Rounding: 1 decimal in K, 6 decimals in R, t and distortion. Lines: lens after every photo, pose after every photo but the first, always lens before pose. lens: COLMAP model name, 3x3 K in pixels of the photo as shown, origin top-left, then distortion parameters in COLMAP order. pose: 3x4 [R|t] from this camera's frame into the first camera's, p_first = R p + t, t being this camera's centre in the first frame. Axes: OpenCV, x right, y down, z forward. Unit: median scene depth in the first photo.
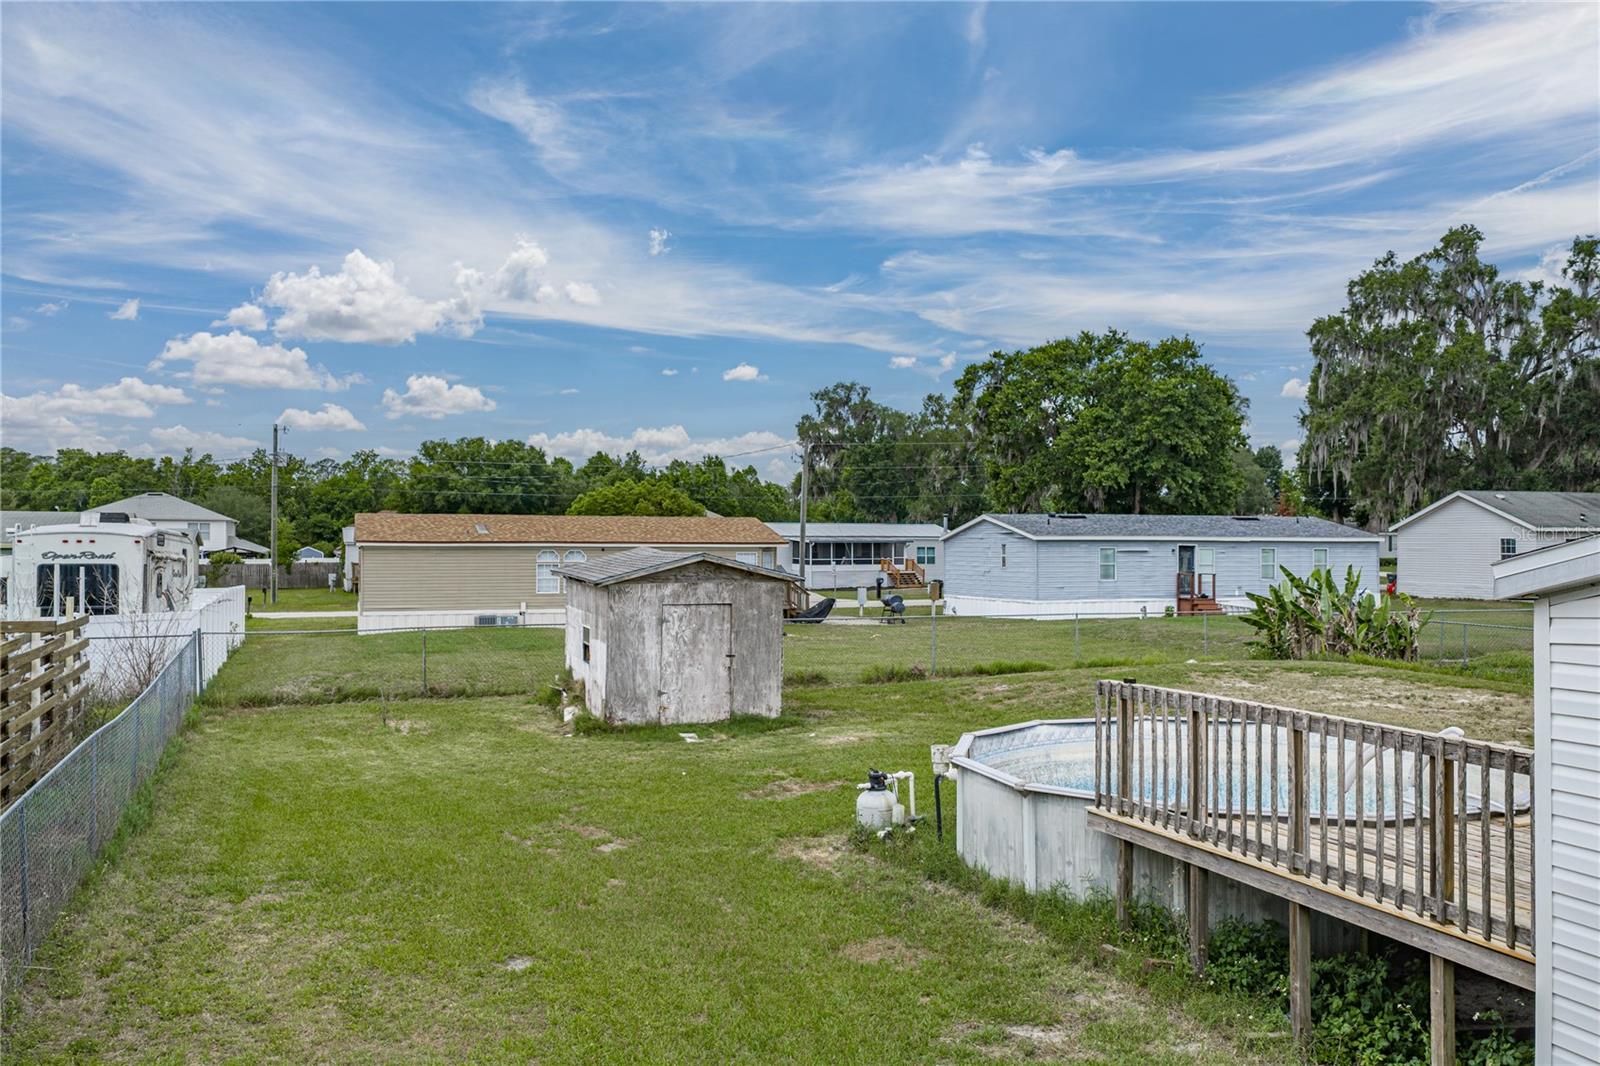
lens RADIAL K [[1325.8, 0, 795.6], [0, 1325.8, 539.4], [0, 0, 1]] dist [0.033219, -0.012959]
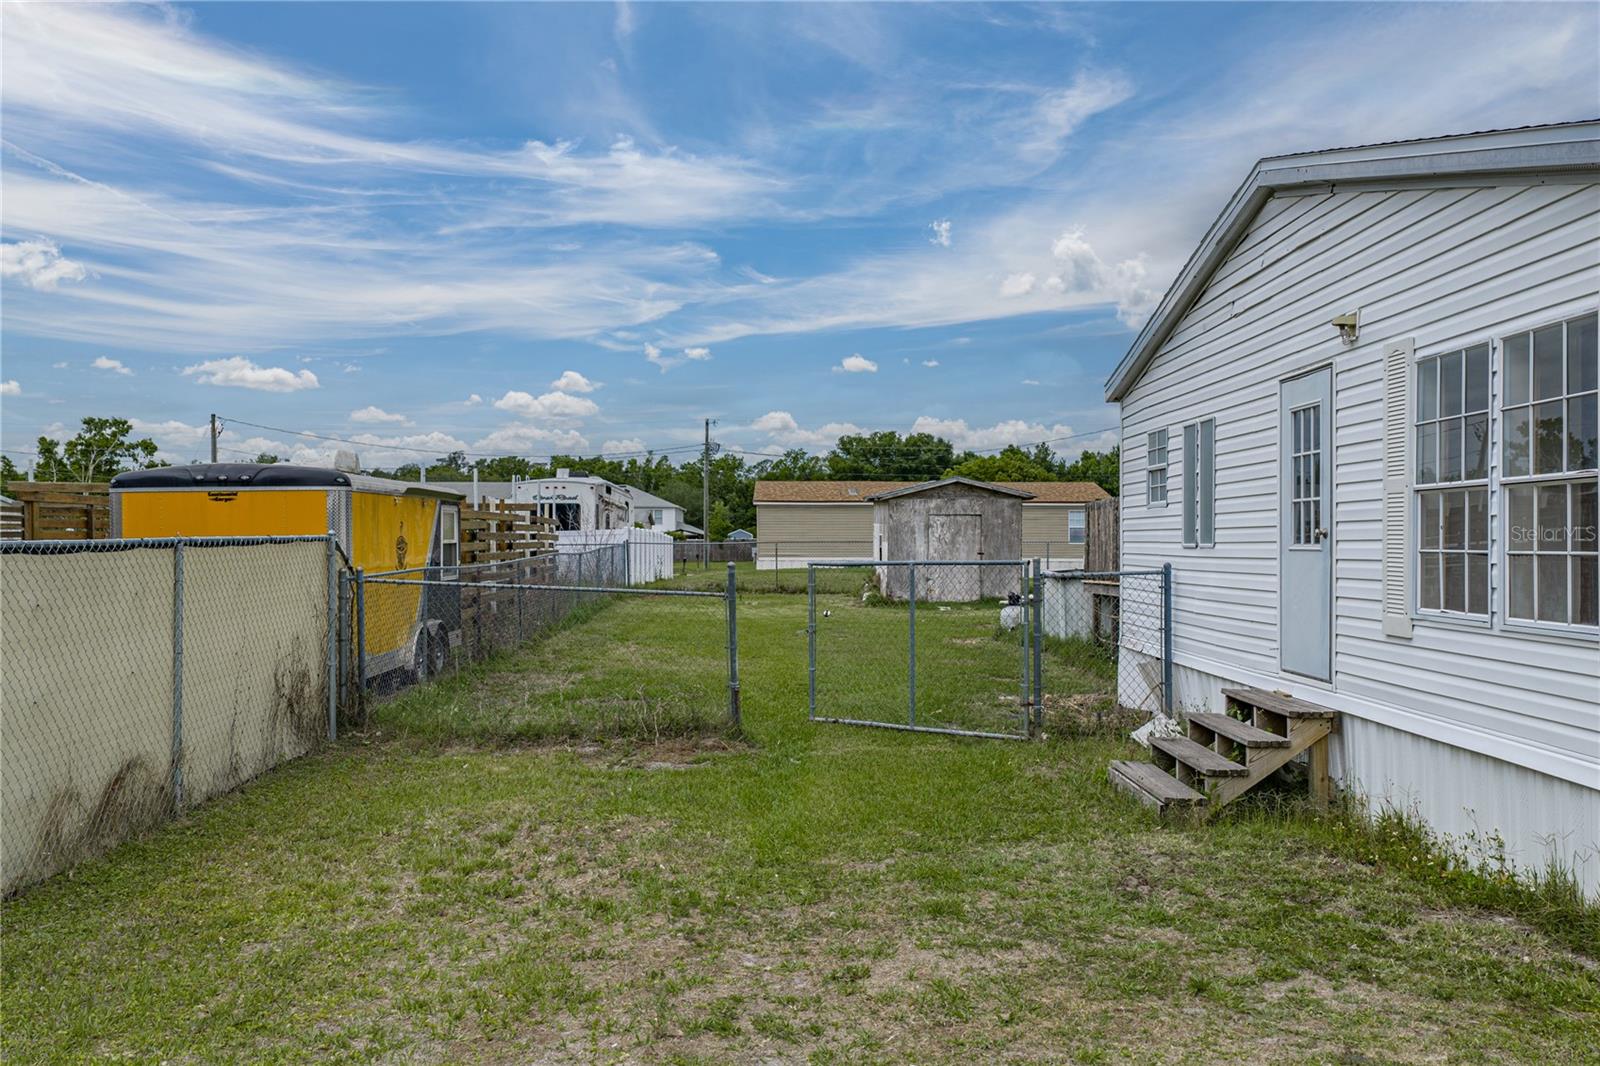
lens RADIAL K [[1325.8, 0, 795.6], [0, 1325.8, 539.4], [0, 0, 1]] dist [0.033219, -0.012959]
pose [[0.948806, -0.002407, -0.315850, 0.077676], [0.002415, 0.999997, -0.000368, 0.028877], [0.315850, -0.000414, 0.948809, -0.132311]]
